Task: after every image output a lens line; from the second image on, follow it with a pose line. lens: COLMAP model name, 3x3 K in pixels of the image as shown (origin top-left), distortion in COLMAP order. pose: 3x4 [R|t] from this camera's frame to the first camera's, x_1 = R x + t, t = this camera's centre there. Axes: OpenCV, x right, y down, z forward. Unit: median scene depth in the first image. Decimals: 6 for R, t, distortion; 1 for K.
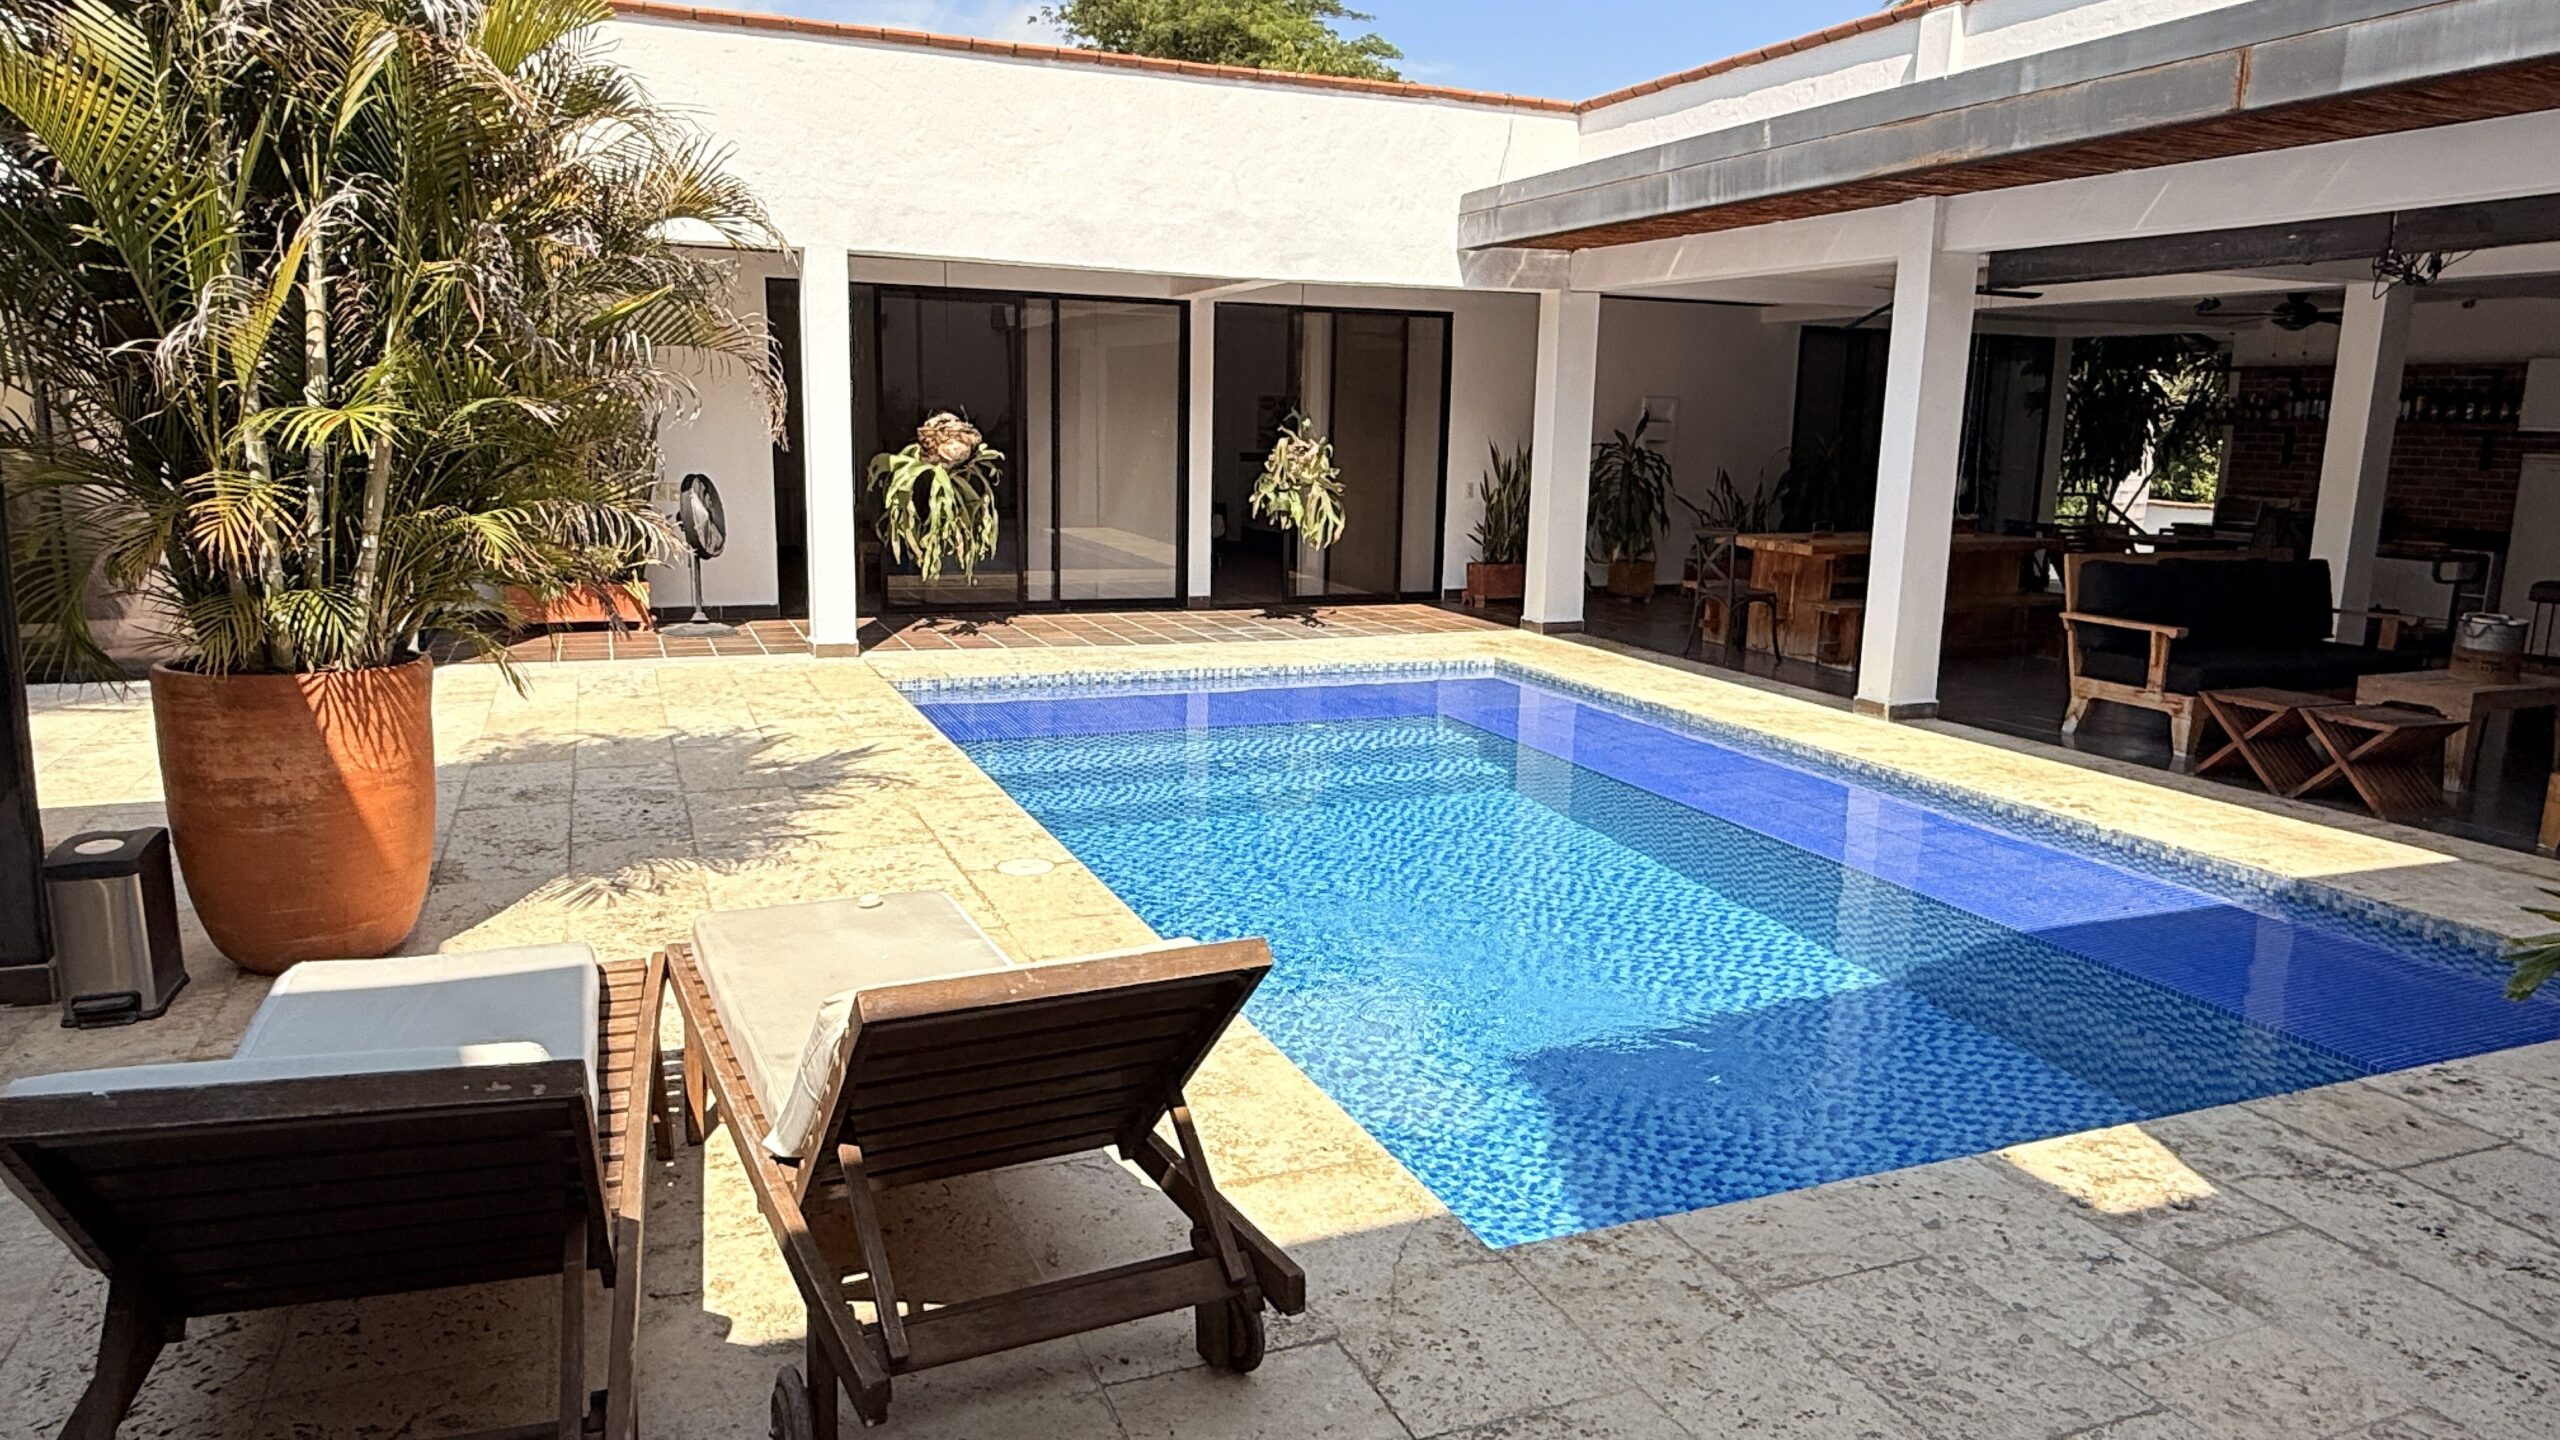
lens RADIAL K [[1632.5, 0, 1267.9], [0, 1632.5, 711.7], [0, 0, 1]] dist [0.000447, -0.000078]
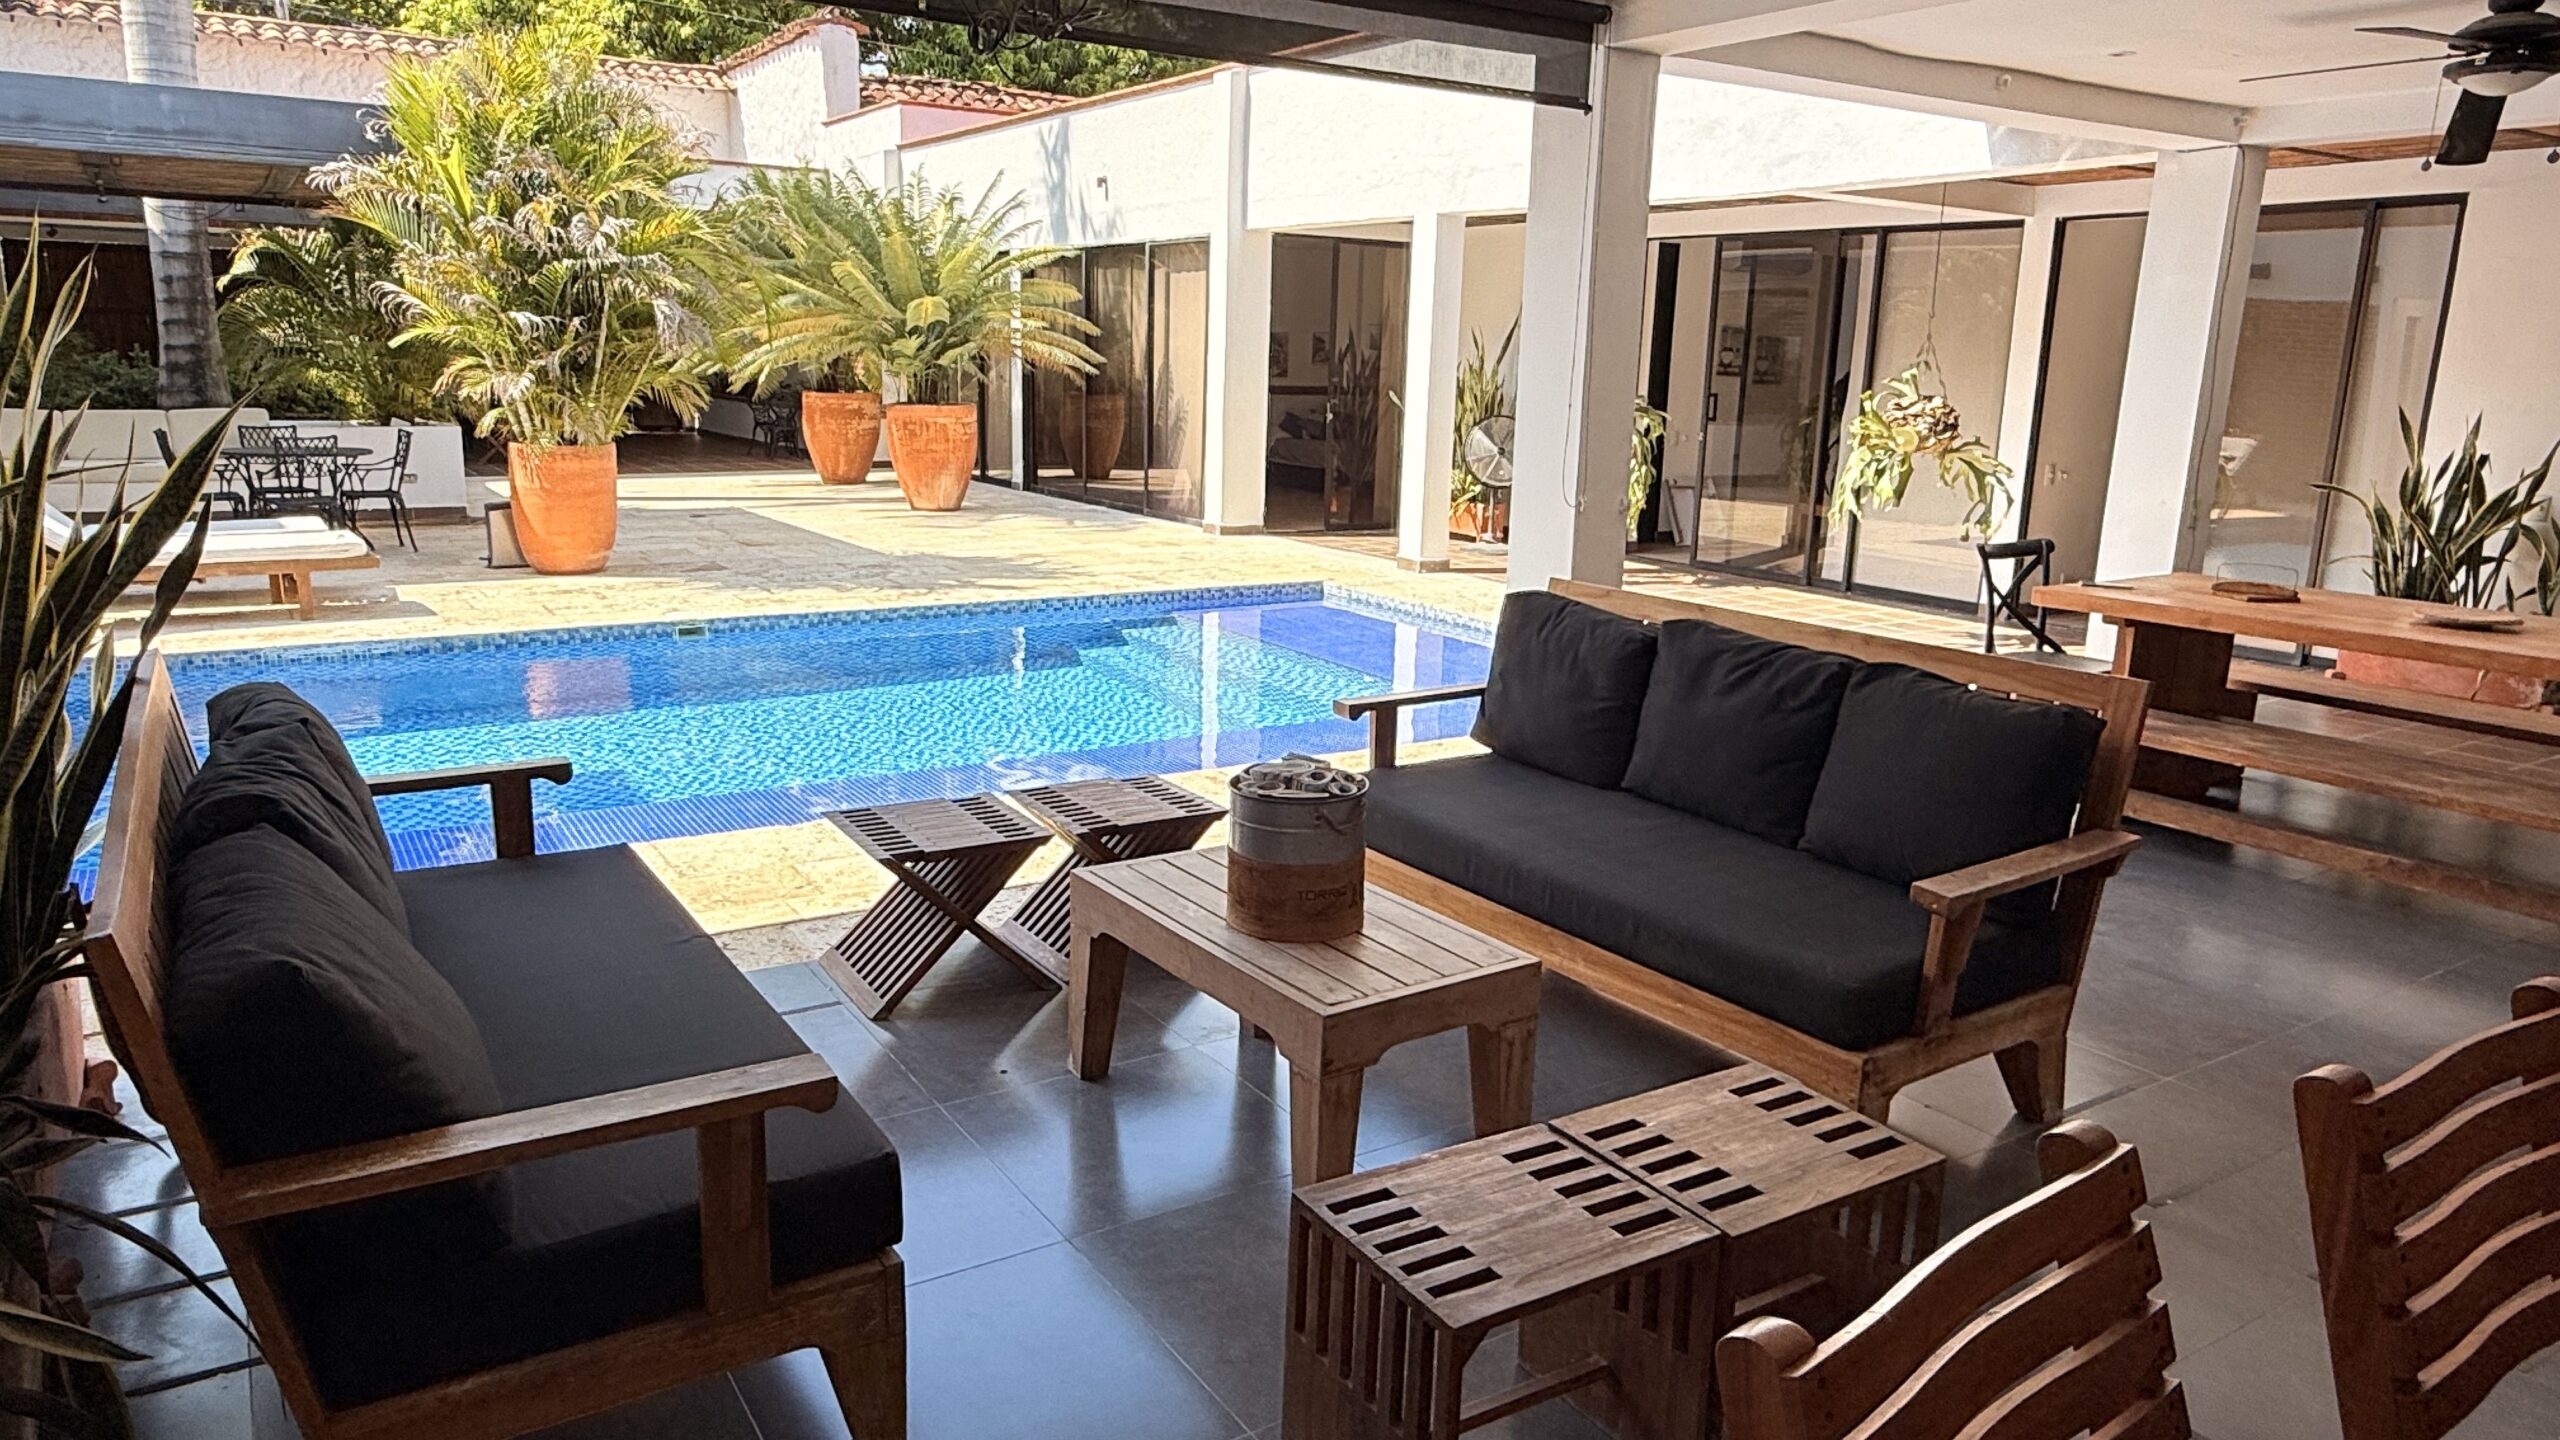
lens RADIAL K [[1632.5, 0, 1276.6], [0, 1632.5, 719.0], [0, 0, 1]] dist [0.000447, -0.000078]
pose [[0.188298, 0.201092, -0.961304, 0.877051], [-0.196635, 0.966713, 0.163707, -0.105689], [0.962226, 0.158201, 0.221572, 0.689394]]
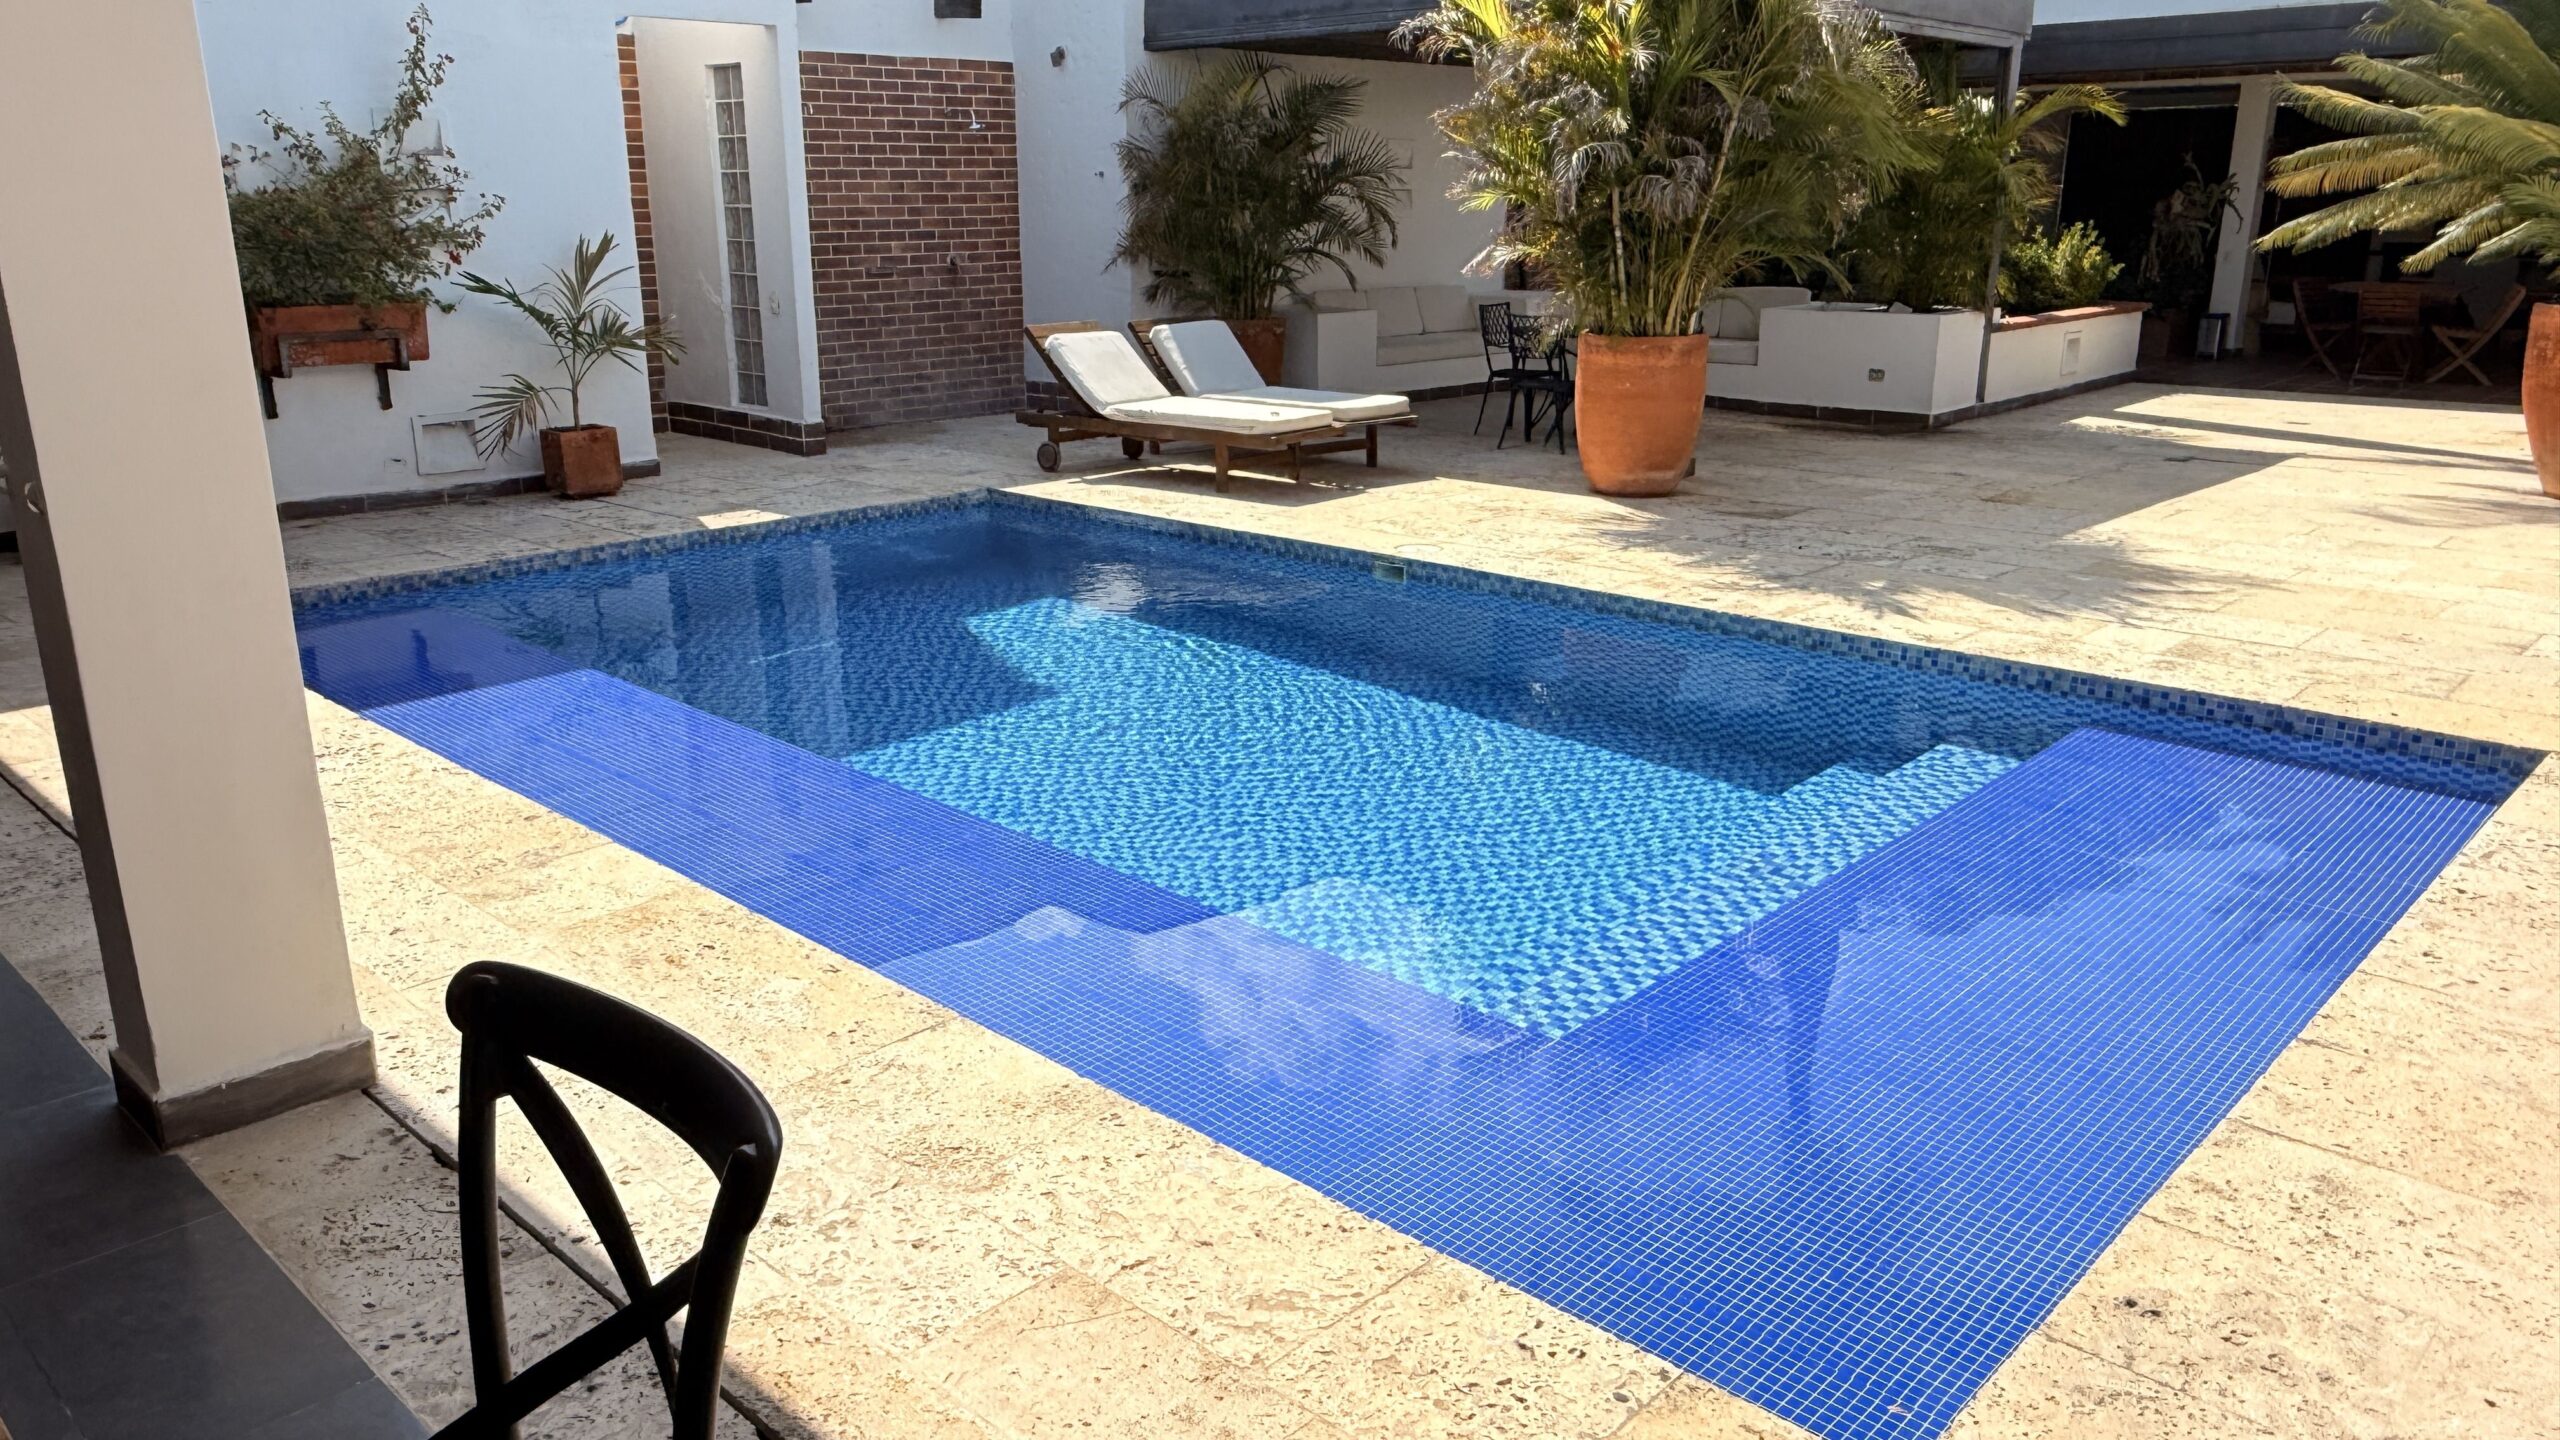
lens RADIAL K [[1799.0, 0, 1257.6], [0, 1799.0, 725.8], [0, 0, 1]] dist [0.000486, 0.000325]
pose [[-0.912520, 0.098626, -0.396963, 0.310835], [-0.087157, 0.901323, 0.424288, -0.210024], [0.399638, 0.421769, -0.813880, 1.220555]]
